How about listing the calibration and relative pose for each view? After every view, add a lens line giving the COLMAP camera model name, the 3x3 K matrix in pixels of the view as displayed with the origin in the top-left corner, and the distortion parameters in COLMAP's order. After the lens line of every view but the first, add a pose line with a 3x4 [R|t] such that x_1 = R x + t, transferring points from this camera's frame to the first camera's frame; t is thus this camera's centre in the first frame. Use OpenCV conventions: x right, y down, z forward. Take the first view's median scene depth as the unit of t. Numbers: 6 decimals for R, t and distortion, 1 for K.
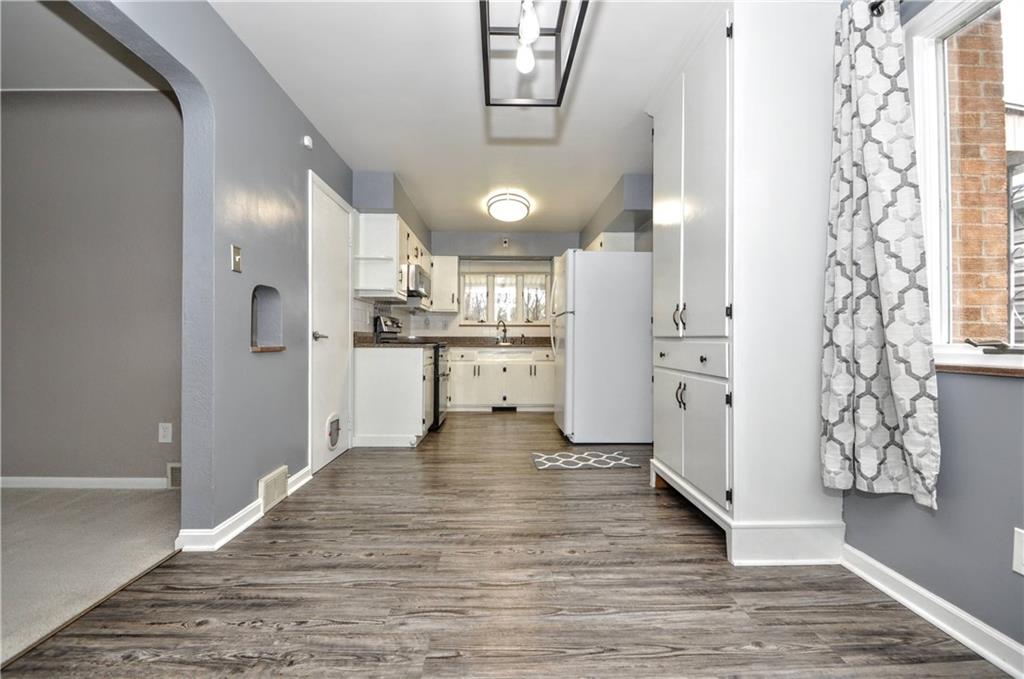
lens RADIAL K [[441.5, 0, 512.0], [0, 441.5, 339.5], [0, 0, 1]] dist [0.003693, -0.010920]
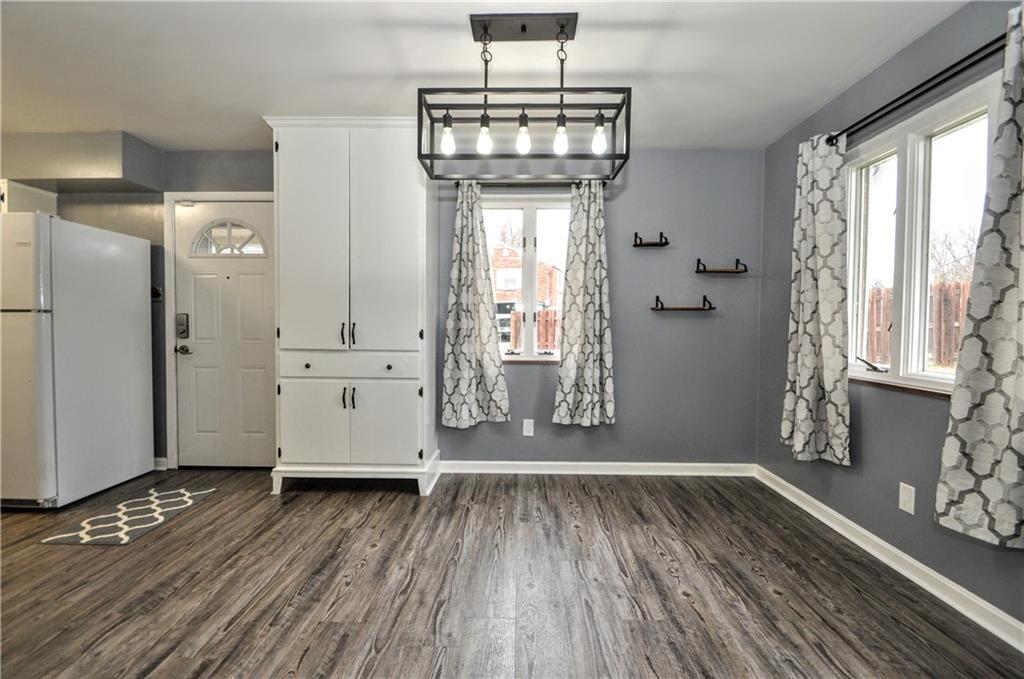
lens RADIAL K [[442.6, 0, 512.0], [0, 442.6, 339.5], [0, 0, 1]] dist [0.000652, -0.010479]
pose [[0.041157, -0.033253, 0.998599, -1.044704], [-0.009034, 0.999393, 0.033652, -0.102591], [-0.999112, -0.010406, 0.040832, 0.641589]]
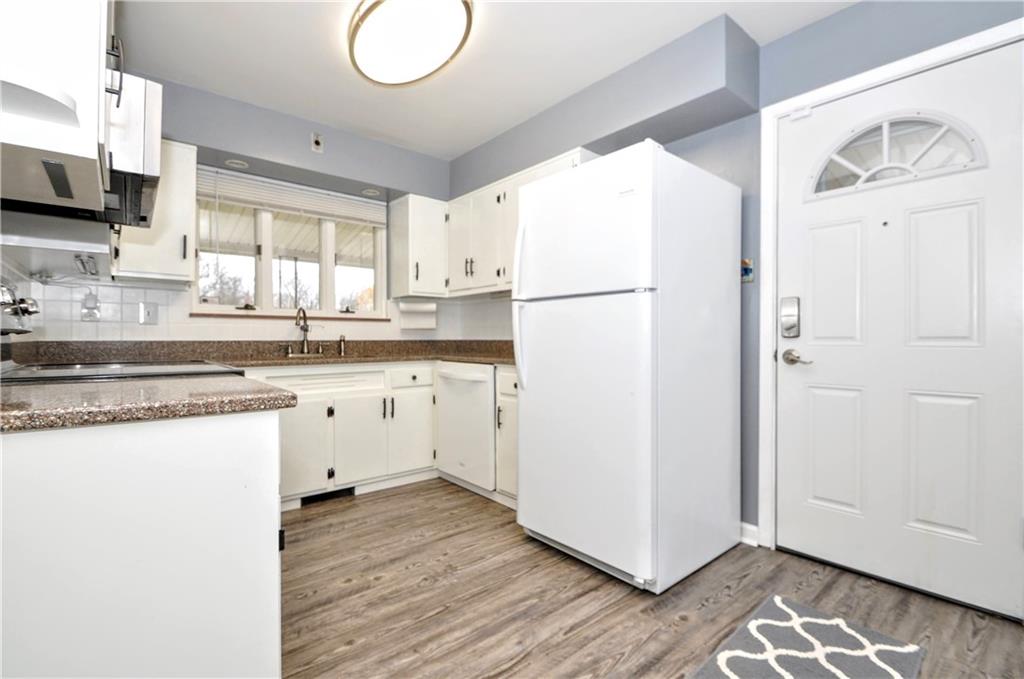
lens RADIAL K [[442.6, 0, 512.0], [0, 442.6, 339.5], [0, 0, 1]] dist [0.000652, -0.010479]
pose [[0.780224, -0.001701, 0.625497, -0.513058], [-0.000511, 0.999994, 0.003356, -0.032138], [-0.625499, -0.002938, 0.780219, 1.661328]]
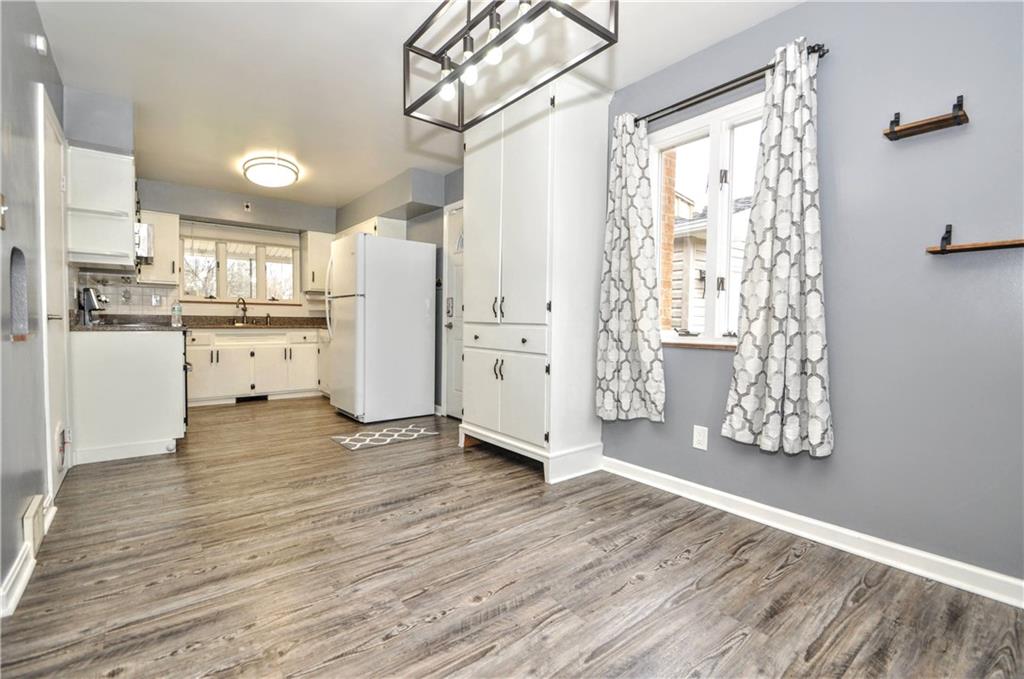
lens RADIAL K [[450.9, 0, 512.0], [0, 450.9, 339.5], [0, 0, 1]] dist [0.002728, -0.012722]
pose [[0.795031, -0.016382, 0.606348, -0.479987], [-0.012463, 0.998983, 0.043331, -0.020000], [-0.606441, -0.042006, 0.794018, -0.068668]]
